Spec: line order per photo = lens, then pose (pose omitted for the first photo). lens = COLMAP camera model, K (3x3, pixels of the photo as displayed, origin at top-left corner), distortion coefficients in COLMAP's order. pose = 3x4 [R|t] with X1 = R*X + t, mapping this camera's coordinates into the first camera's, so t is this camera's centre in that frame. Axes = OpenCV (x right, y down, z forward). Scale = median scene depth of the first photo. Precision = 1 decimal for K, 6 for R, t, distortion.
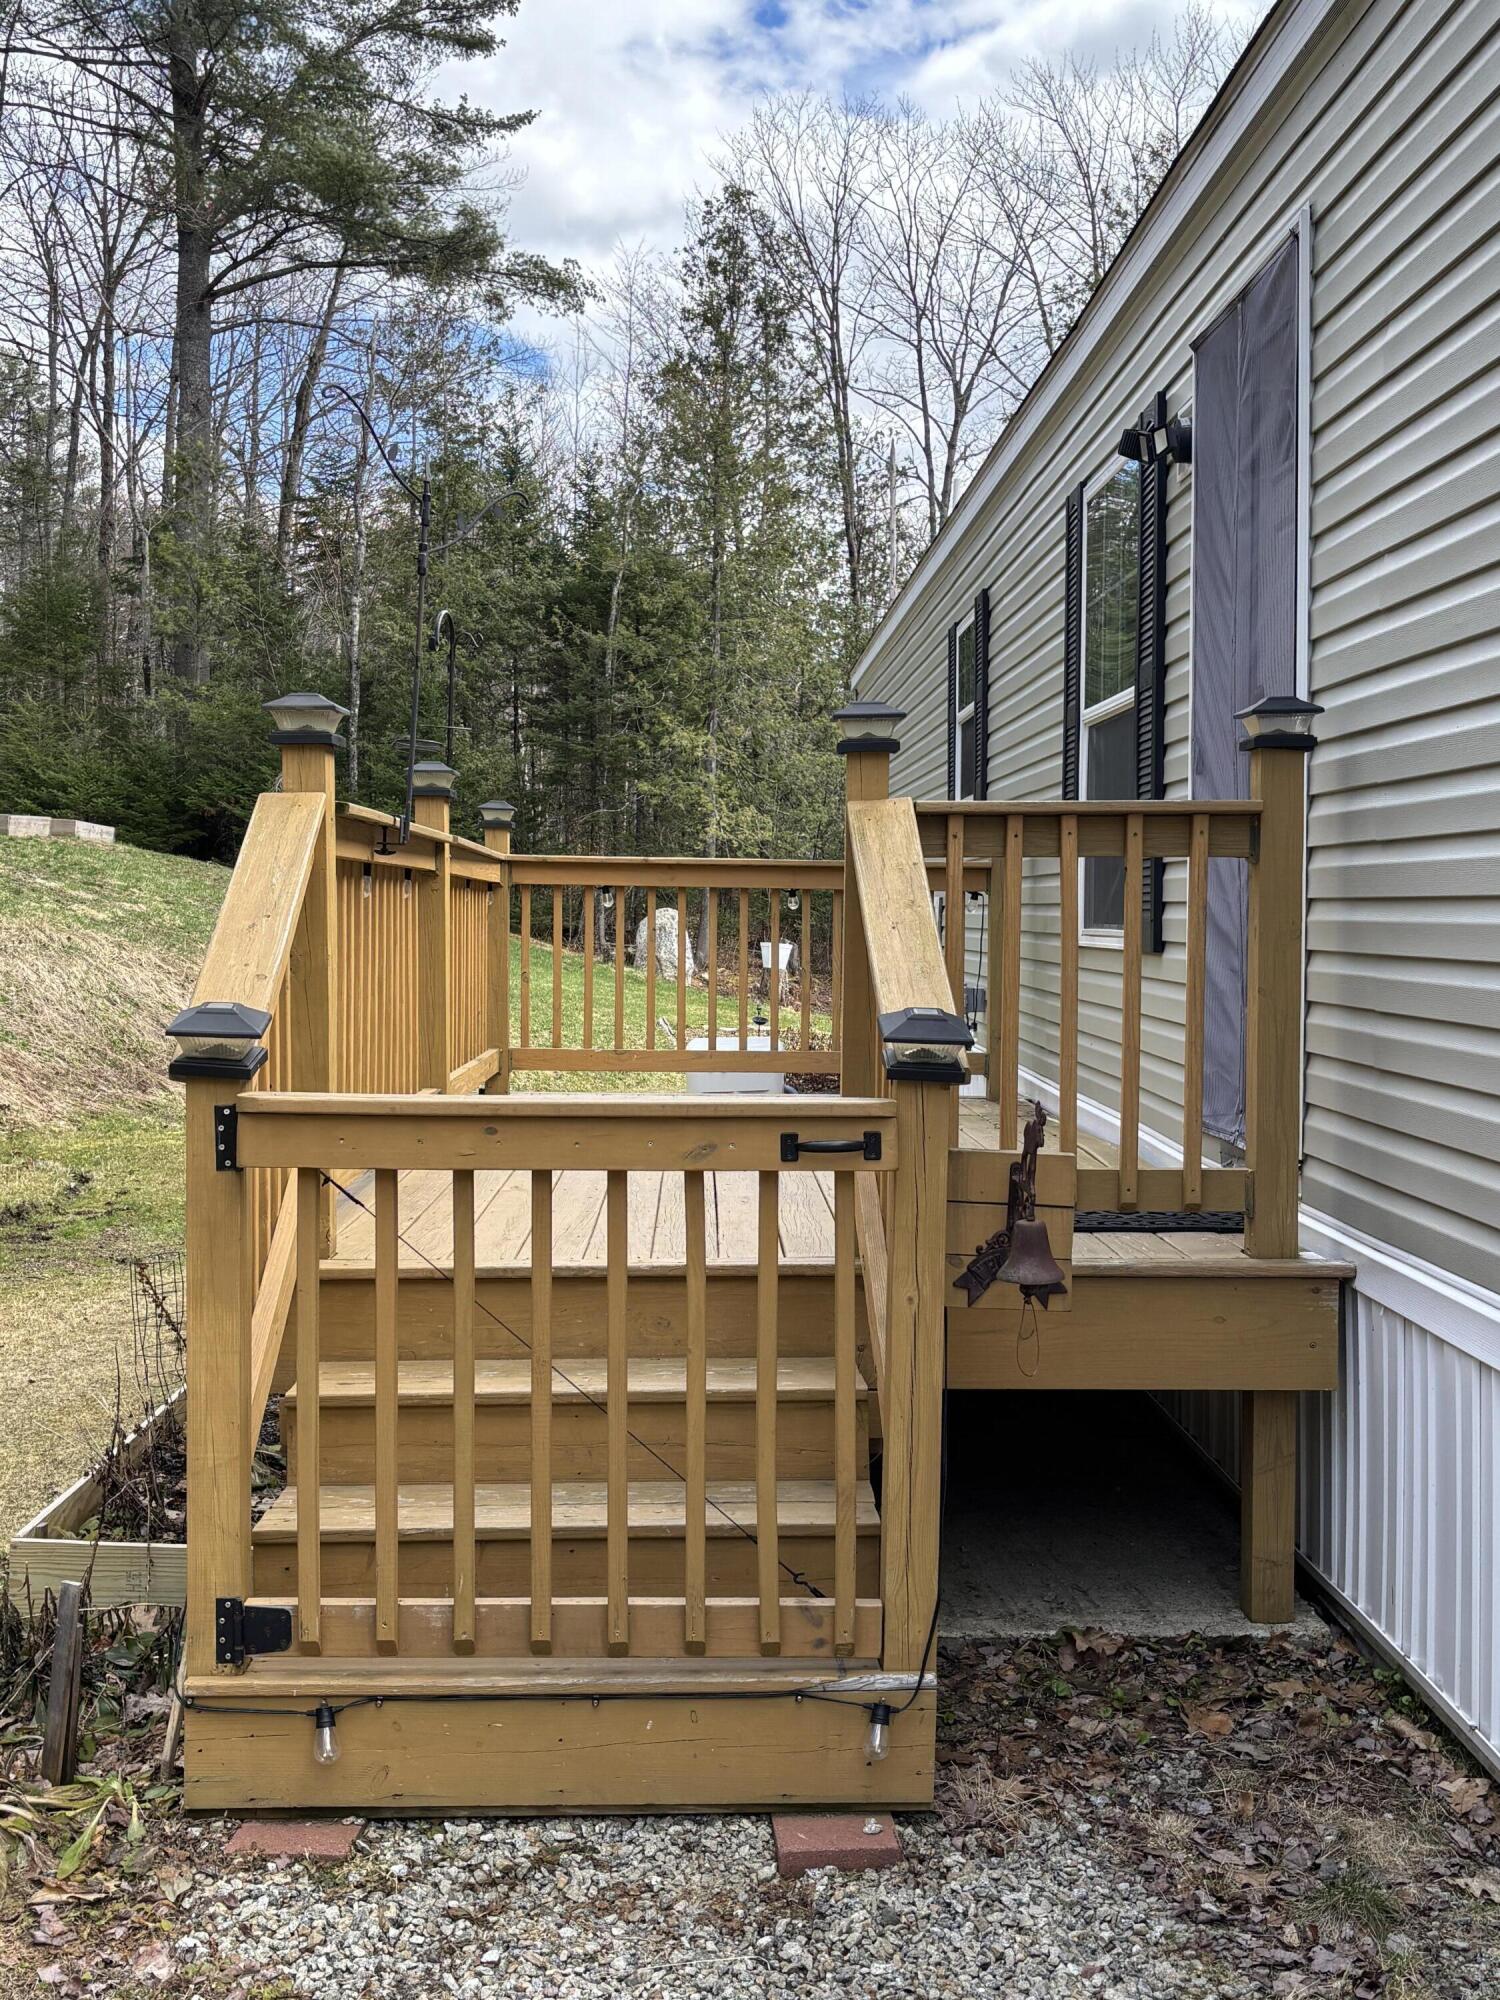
lens RADIAL K [[2091.1, 0, 747.7], [0, 2091.1, 997.0], [0, 0, 1]] dist [-0.011110, 0.000000]
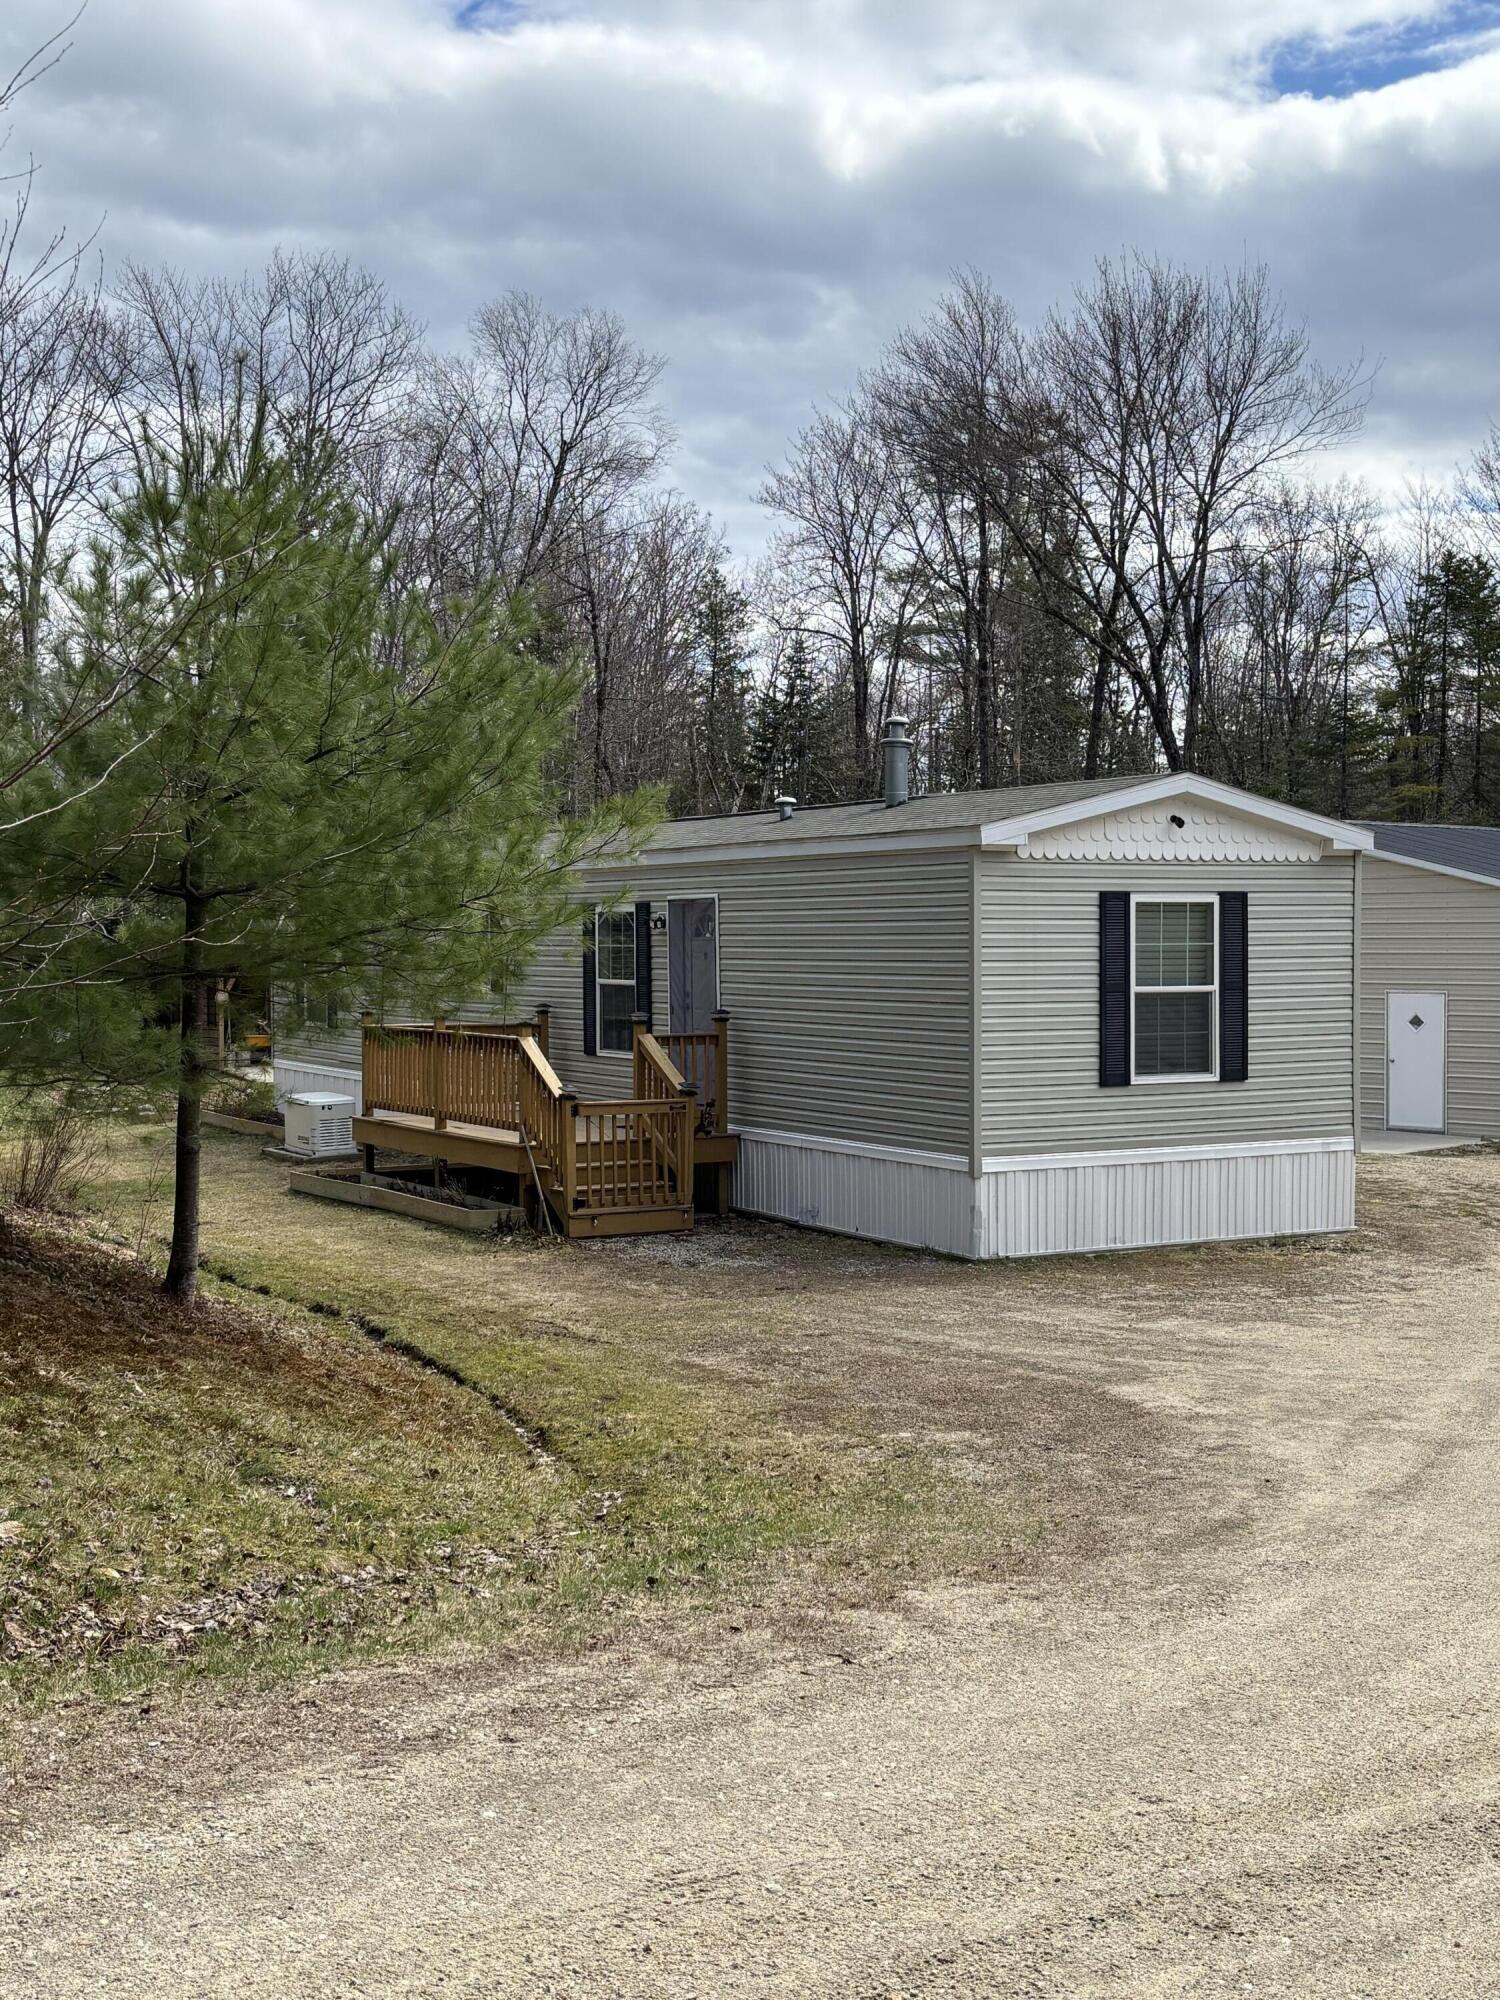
lens RADIAL K [[2345.4, 0, 762.1], [0, 2345.4, 989.1], [0, 0, 1]] dist [0.031468, 0.000000]
pose [[0.868360, -0.010716, 0.495818, -2.199271], [0.017226, 0.999815, -0.008560, -0.142579], [-0.495635, 0.015974, 0.868384, -3.481875]]
